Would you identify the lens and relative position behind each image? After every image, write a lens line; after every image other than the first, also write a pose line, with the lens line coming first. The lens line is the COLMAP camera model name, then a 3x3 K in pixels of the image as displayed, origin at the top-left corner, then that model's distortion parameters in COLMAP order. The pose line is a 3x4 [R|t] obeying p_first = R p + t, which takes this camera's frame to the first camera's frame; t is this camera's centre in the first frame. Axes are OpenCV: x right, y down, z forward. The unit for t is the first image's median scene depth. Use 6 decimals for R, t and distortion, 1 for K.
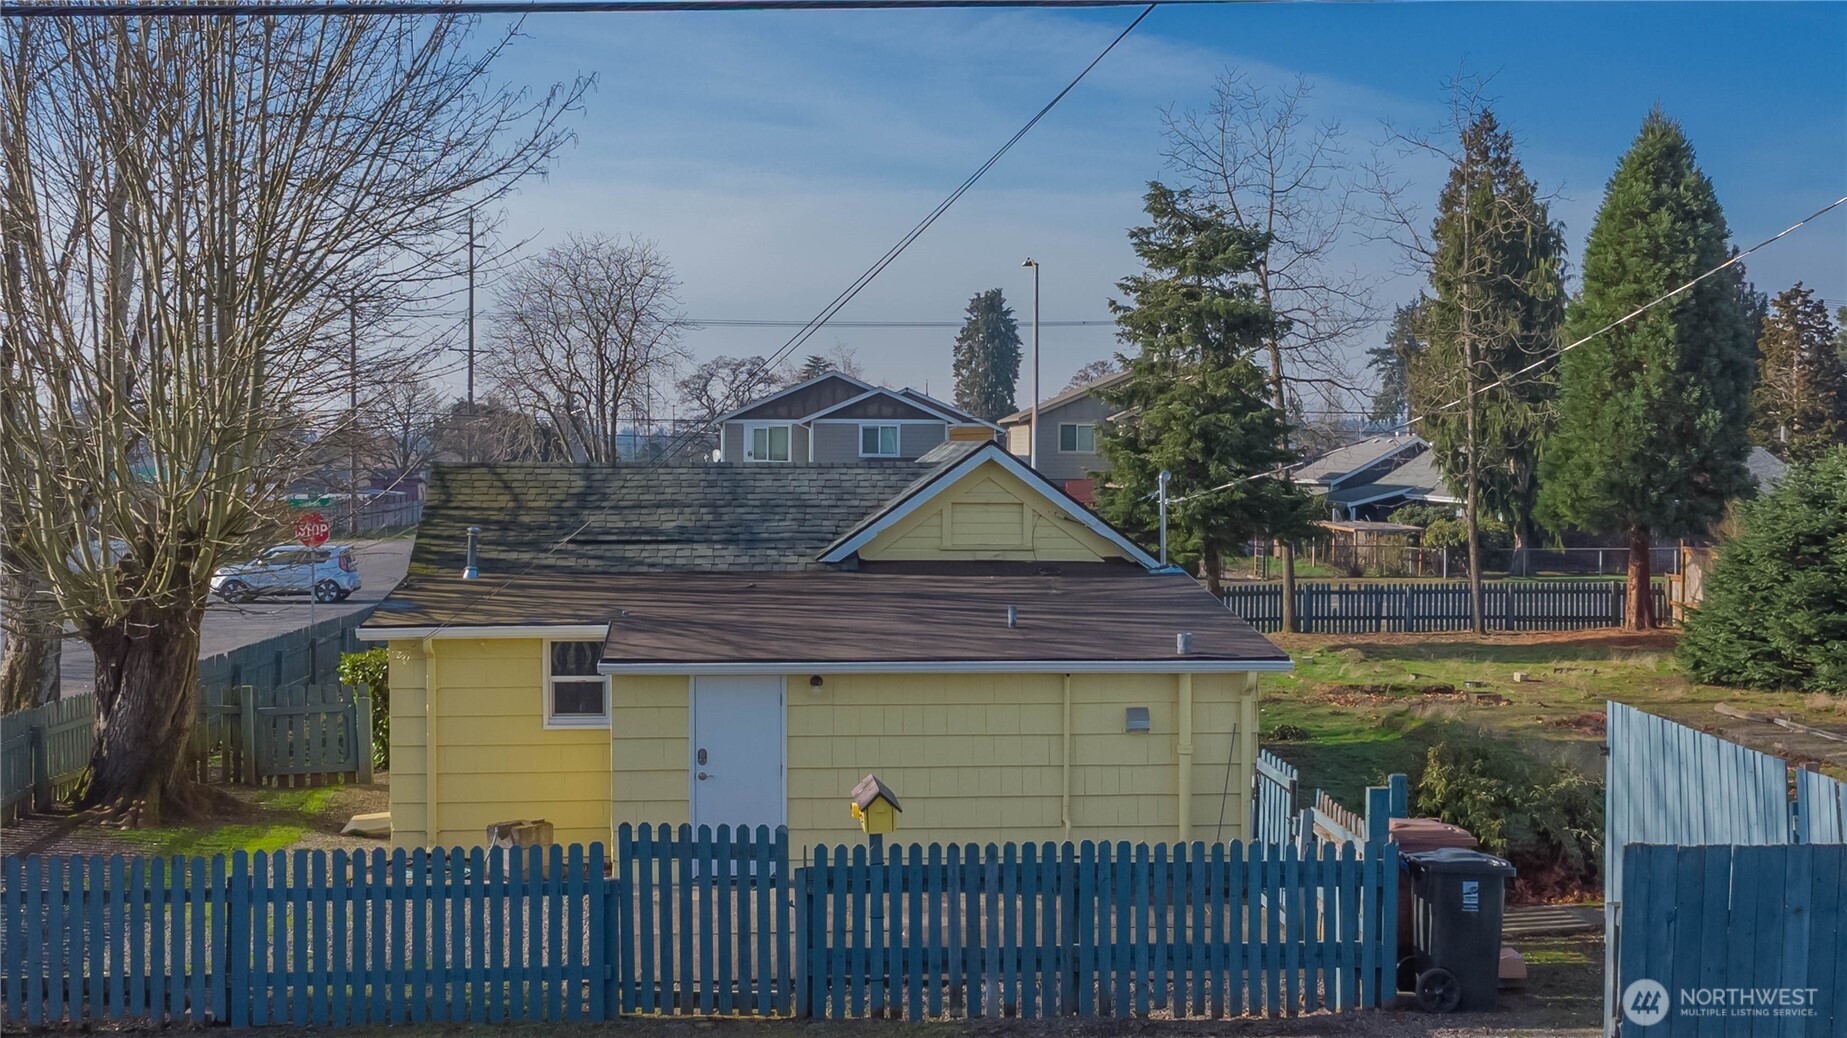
lens RADIAL K [[2050.1, 0, 923.5], [0, 2050.1, 519.0], [0, 0, 1]] dist [-0.036156, 0.171386]
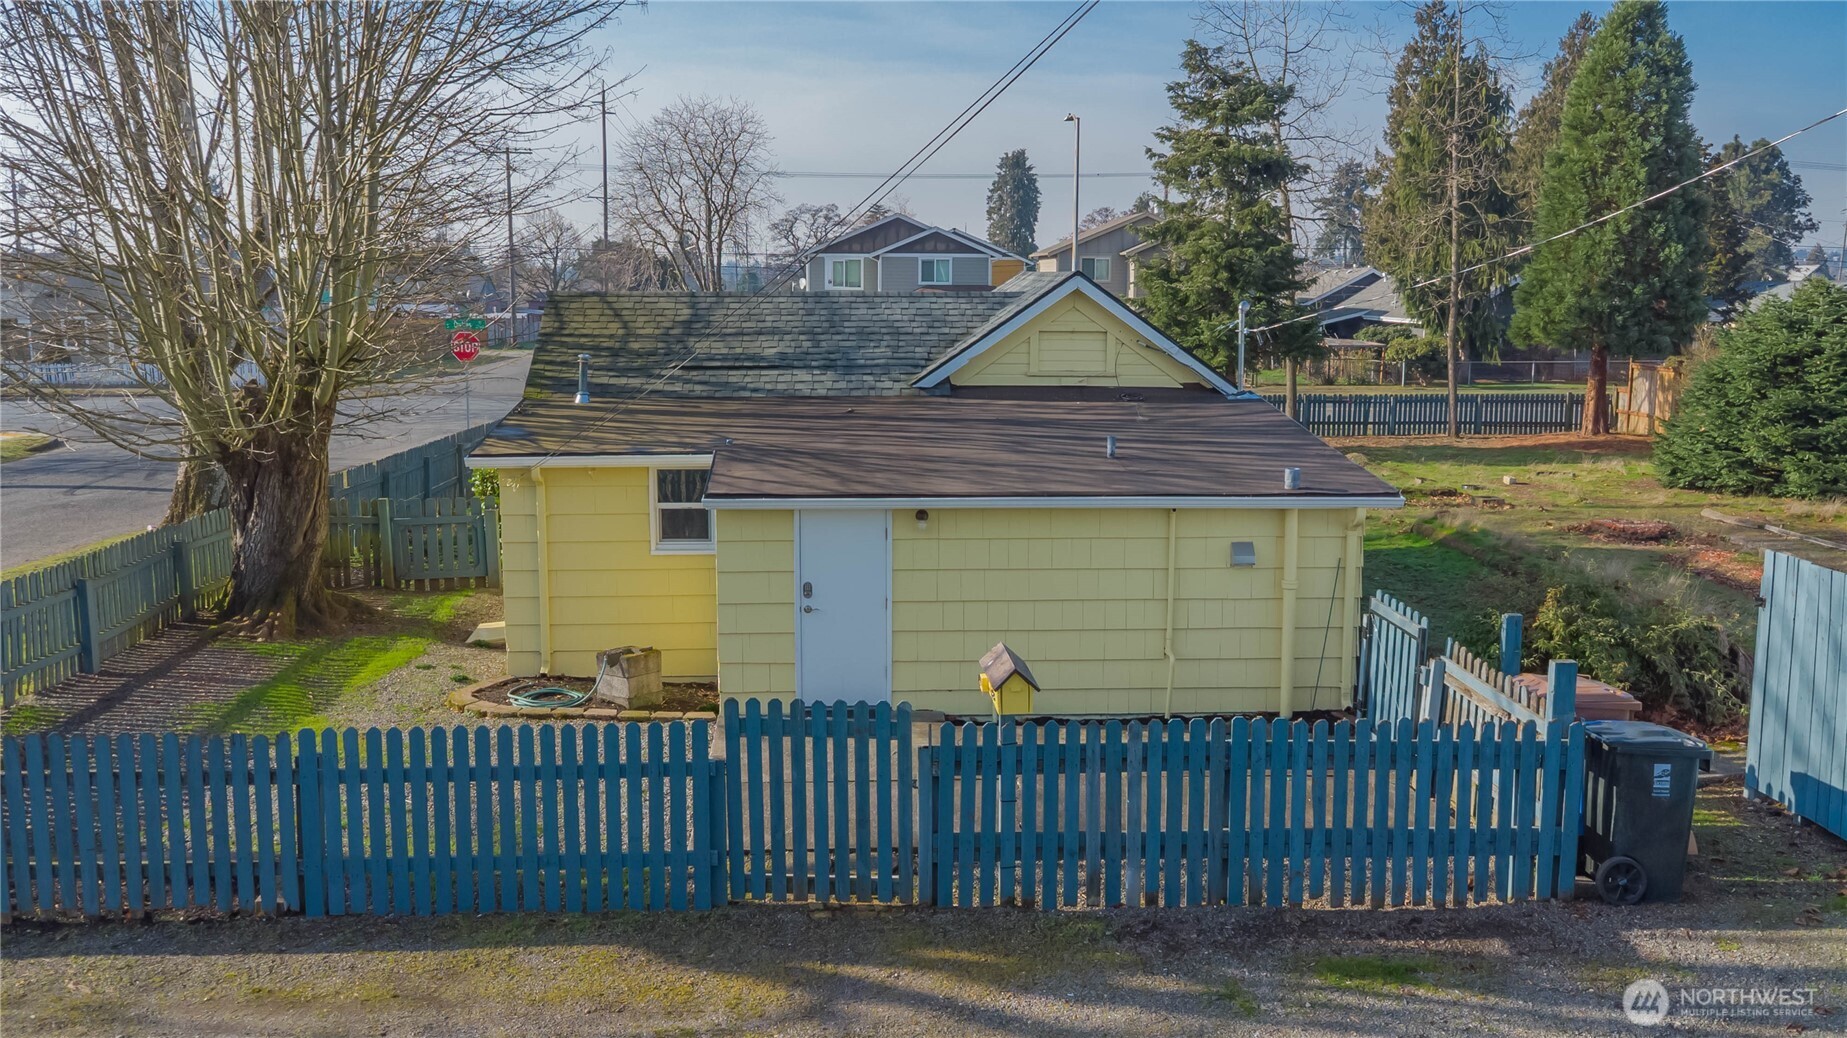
lens RADIAL K [[1558.3, 0, 923.5], [0, 1558.3, 519.0], [0, 0, 1]] dist [0.008142, 0.018433]
pose [[0.999755, 0.004642, -0.021620, -0.027282], [-0.002035, 0.992881, 0.119091, -0.007205], [0.022019, -0.119018, 0.992648, 0.192837]]
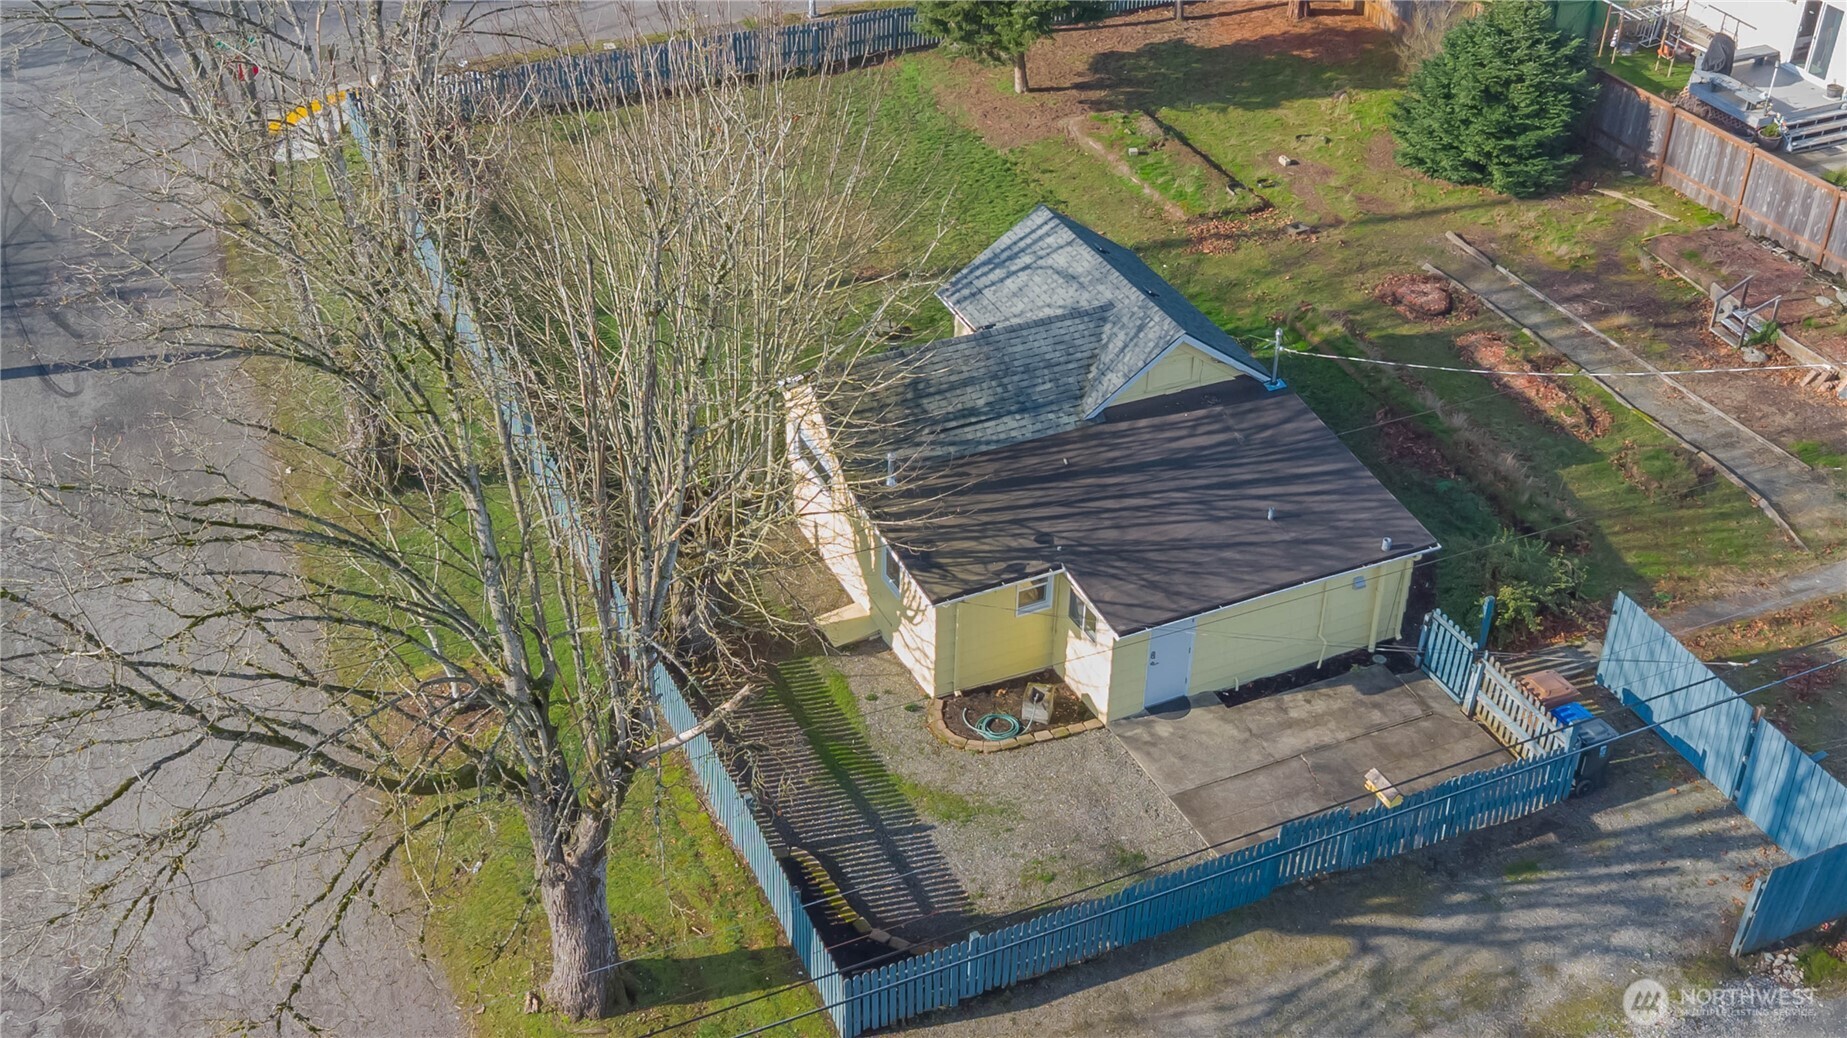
lens RADIAL K [[2050.1, 0, 923.5], [0, 2050.1, 519.0], [0, 0, 1]] dist [-0.036156, 0.171386]
pose [[0.937719, -0.186808, 0.292894, -0.621778], [-0.000799, 0.841951, 0.539554, -0.740787], [-0.347395, -0.506184, 0.789364, -0.225590]]
